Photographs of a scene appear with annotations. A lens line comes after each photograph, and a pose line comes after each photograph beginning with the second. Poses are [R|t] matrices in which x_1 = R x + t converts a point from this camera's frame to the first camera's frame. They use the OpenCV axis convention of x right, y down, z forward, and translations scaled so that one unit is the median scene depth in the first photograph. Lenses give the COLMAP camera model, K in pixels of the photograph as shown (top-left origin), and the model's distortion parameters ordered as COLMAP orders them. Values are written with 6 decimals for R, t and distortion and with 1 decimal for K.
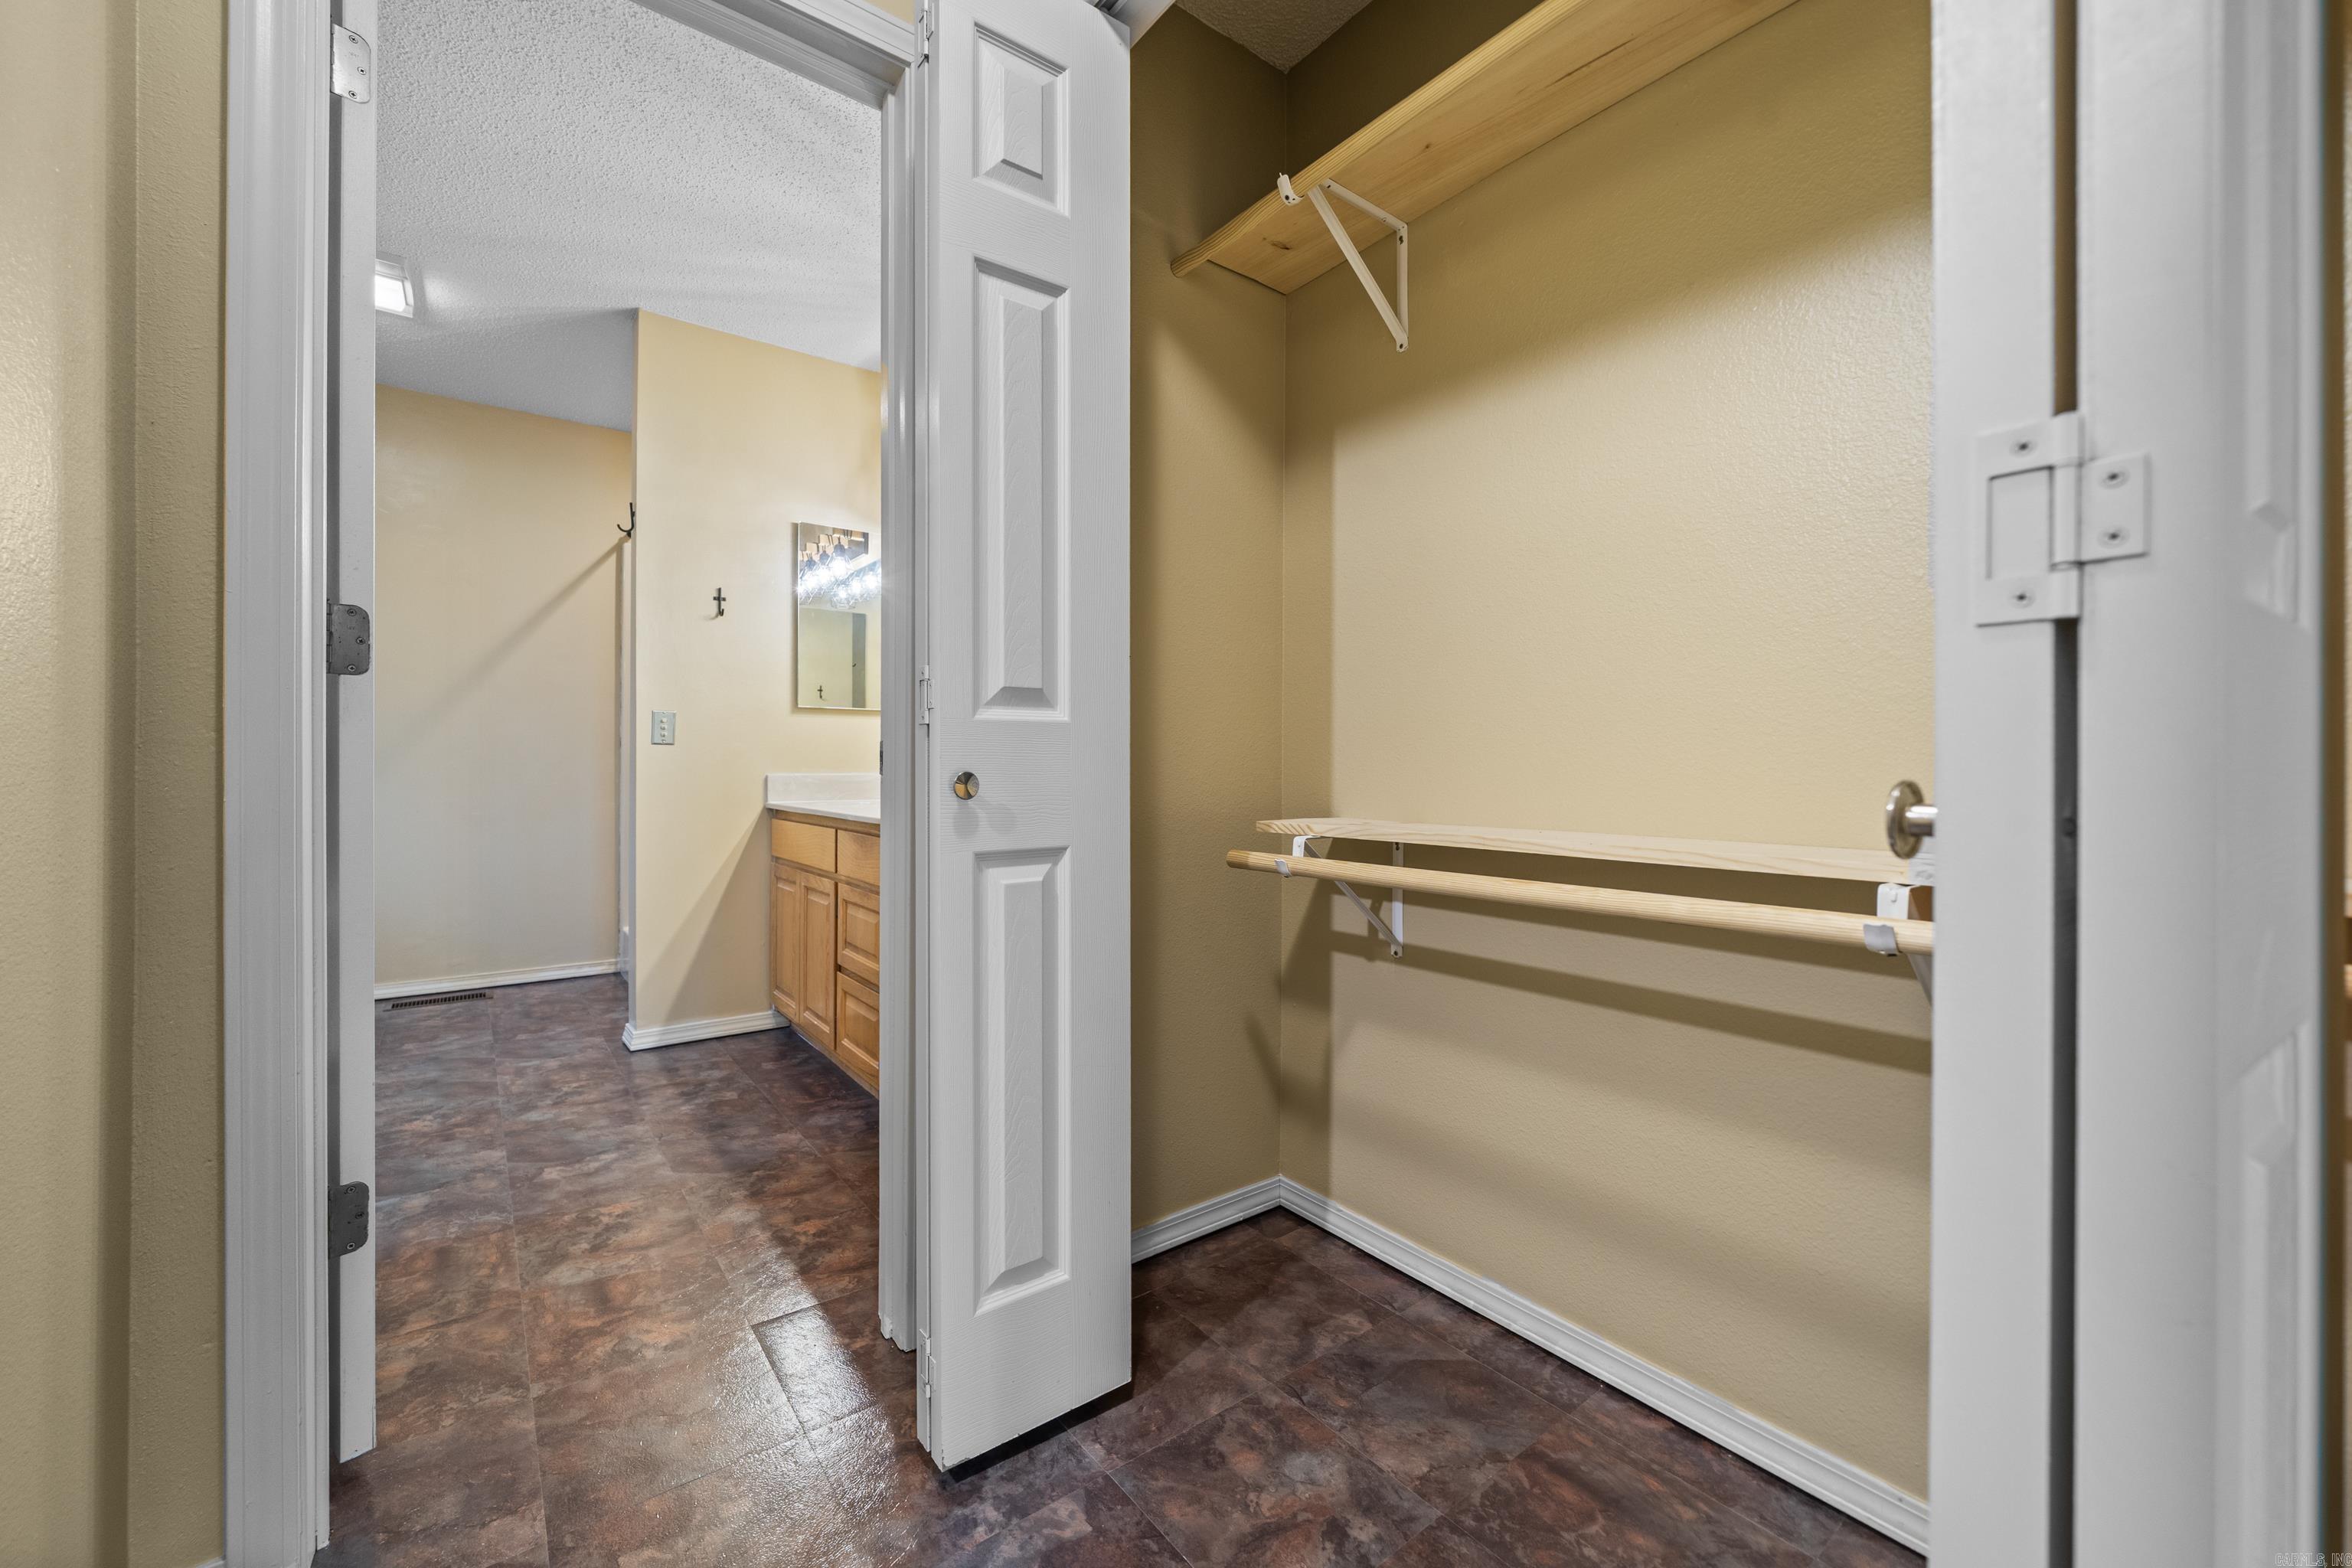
lens RADIAL K [[899.3, 0, 1131.0], [0, 899.3, 757.3], [0, 0, 1]] dist [0.003215, -0.000239]
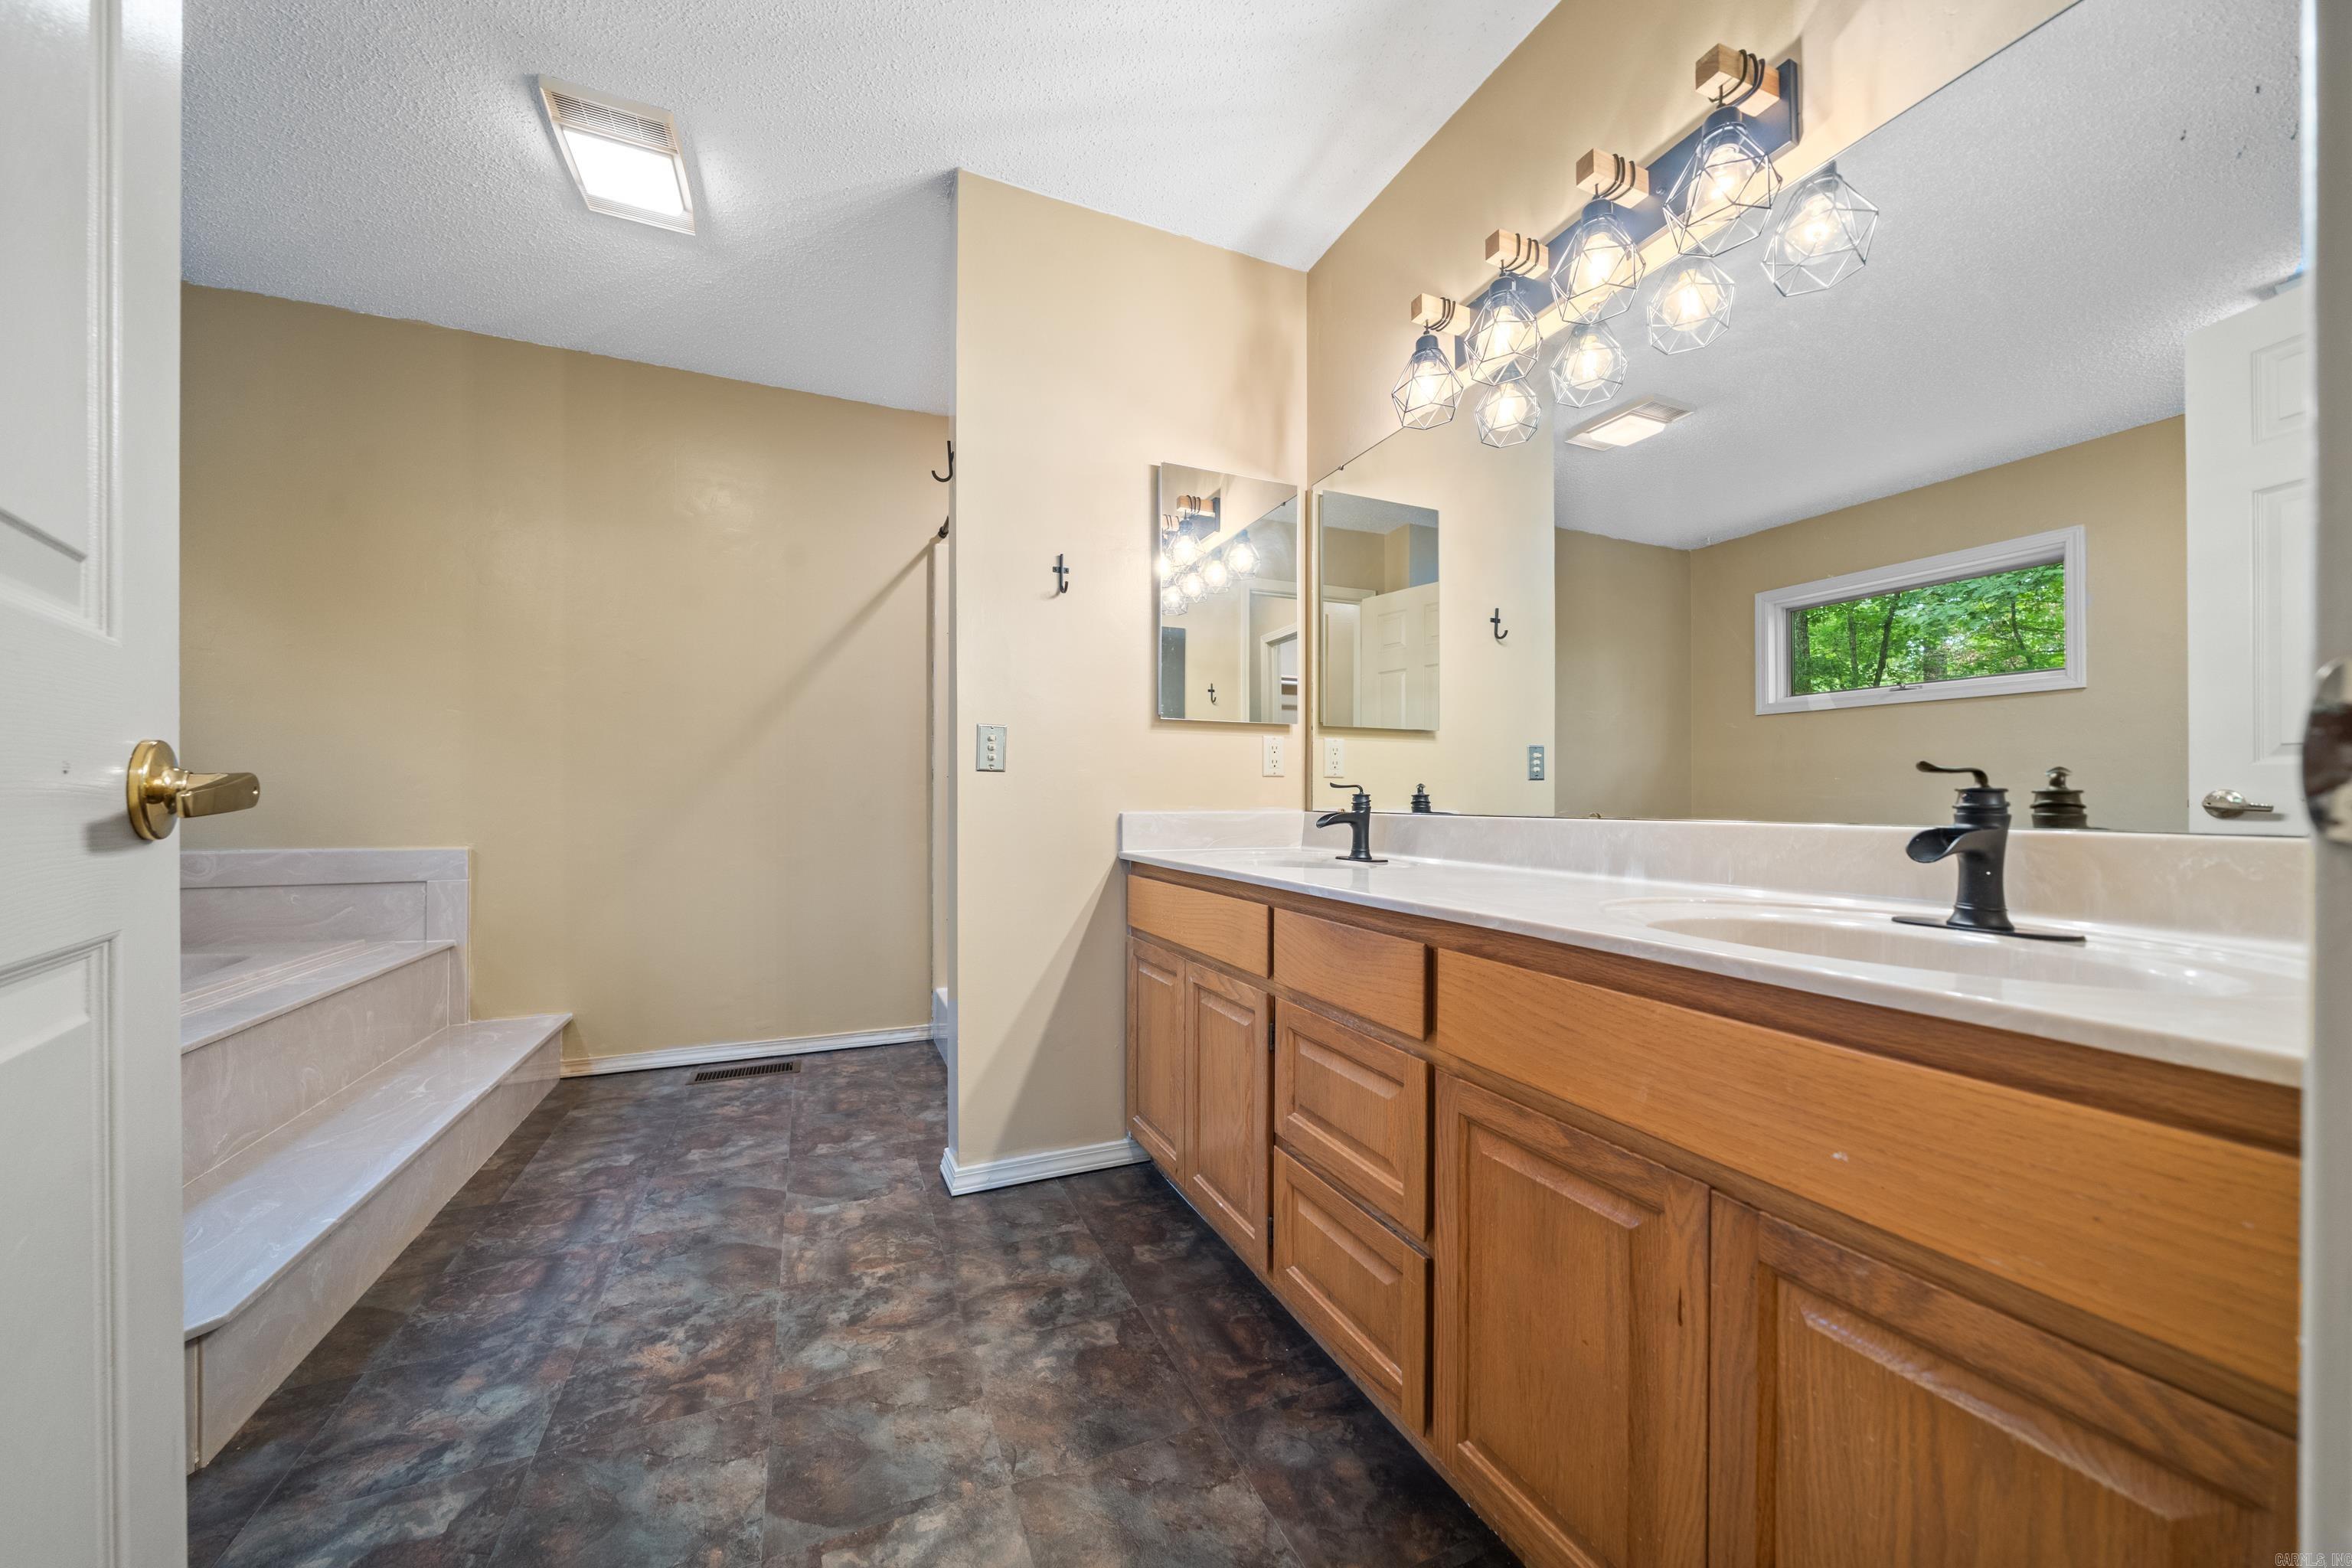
lens RADIAL K [[832.3, 0, 1179.5], [0, 832.3, 799.2], [0, 0, 1]] dist [0.006299, -0.000536]
pose [[0.976003, -0.001572, -0.217751, -0.240671], [0.002426, 0.999990, 0.003654, 0.006208], [0.217744, -0.004095, 0.975997, 0.404158]]
